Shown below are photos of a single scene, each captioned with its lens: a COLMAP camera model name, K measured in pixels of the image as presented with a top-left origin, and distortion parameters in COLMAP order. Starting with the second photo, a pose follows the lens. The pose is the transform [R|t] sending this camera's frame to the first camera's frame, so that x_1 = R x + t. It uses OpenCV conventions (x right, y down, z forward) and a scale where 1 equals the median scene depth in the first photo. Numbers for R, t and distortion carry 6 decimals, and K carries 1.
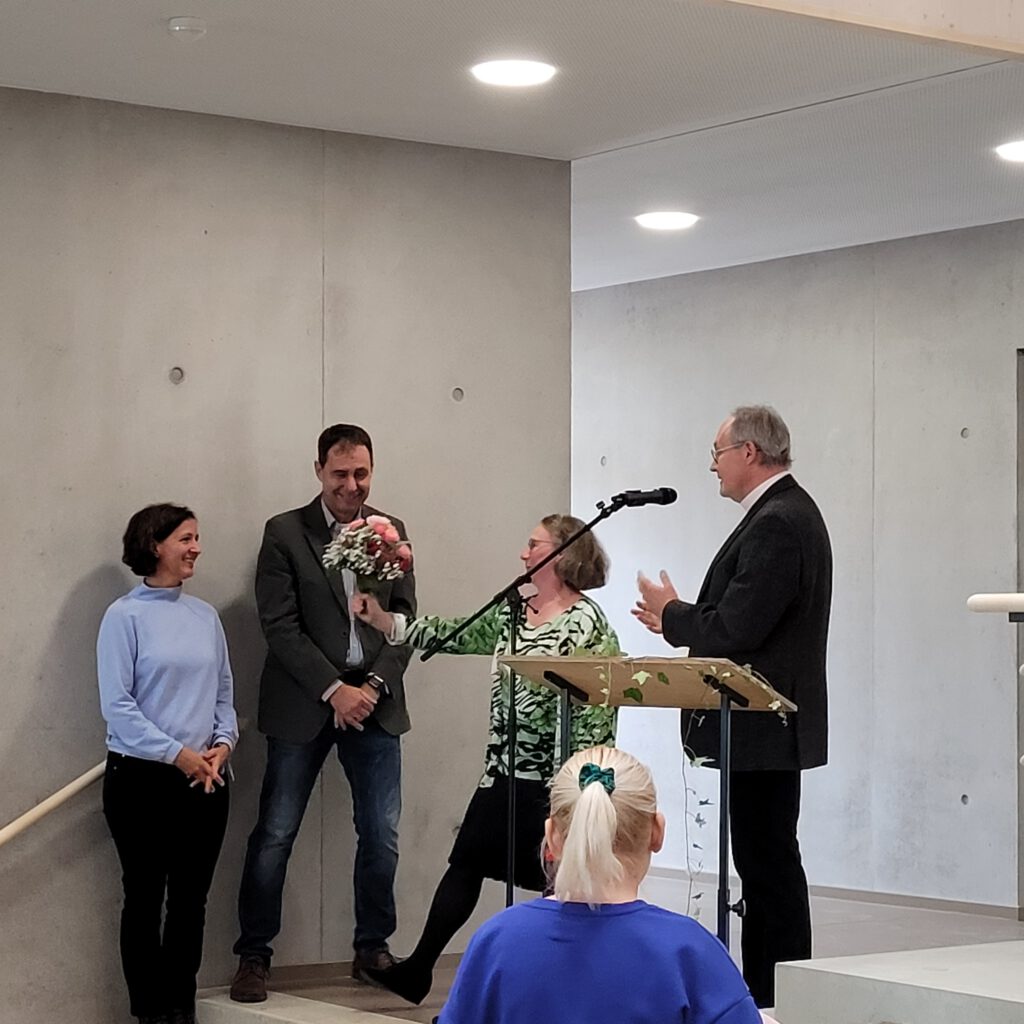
lens RADIAL K [[2574.2, 0, 512.0], [0, 2574.2, 512.0], [0, 0, 1]] dist [-0.055087, 1.453220]
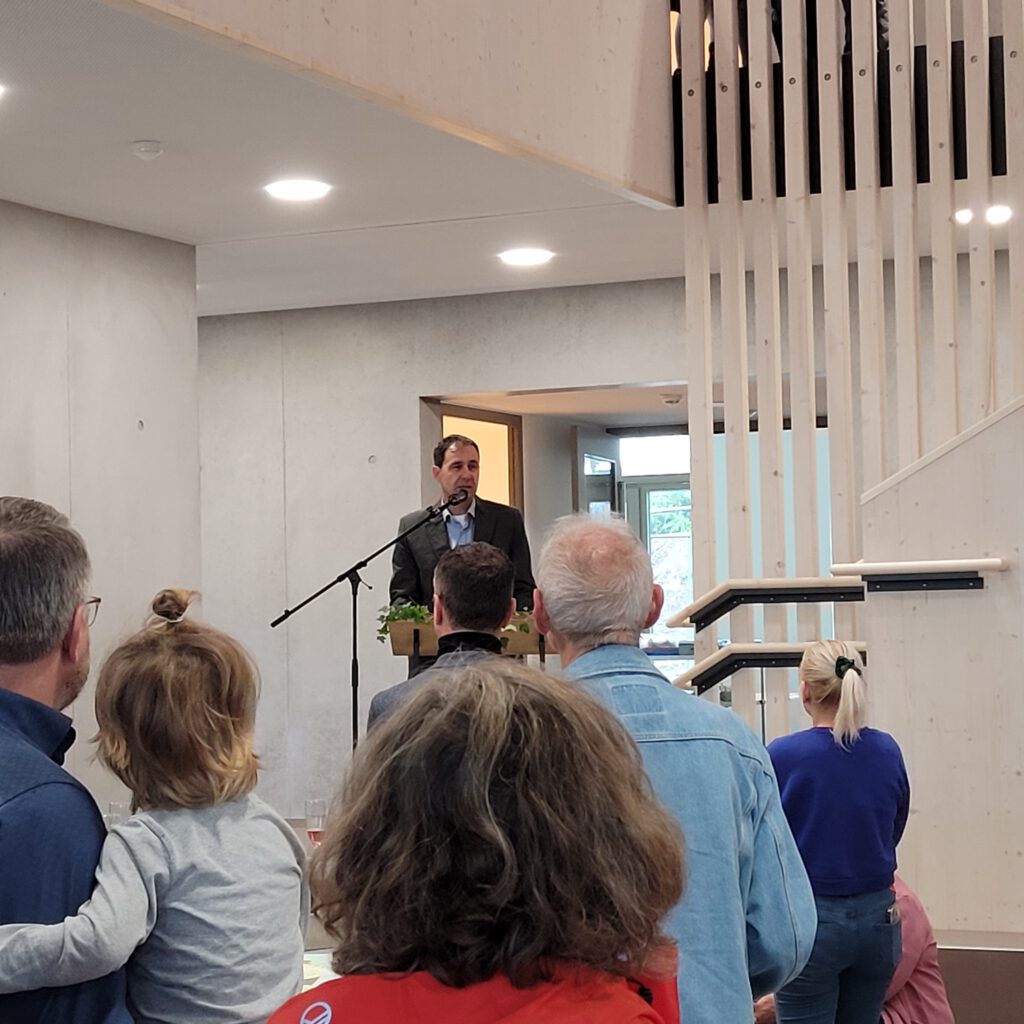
lens RADIAL K [[2574.2, 0, 512.0], [0, 2574.2, 512.0], [0, 0, 1]] dist [-0.055087, 1.453220]
pose [[0.848851, -0.001005, 0.528631, -0.546817], [0.006043, 0.999951, -0.007802, 0.007915], [-0.528598, 0.009817, 0.848816, -0.175961]]
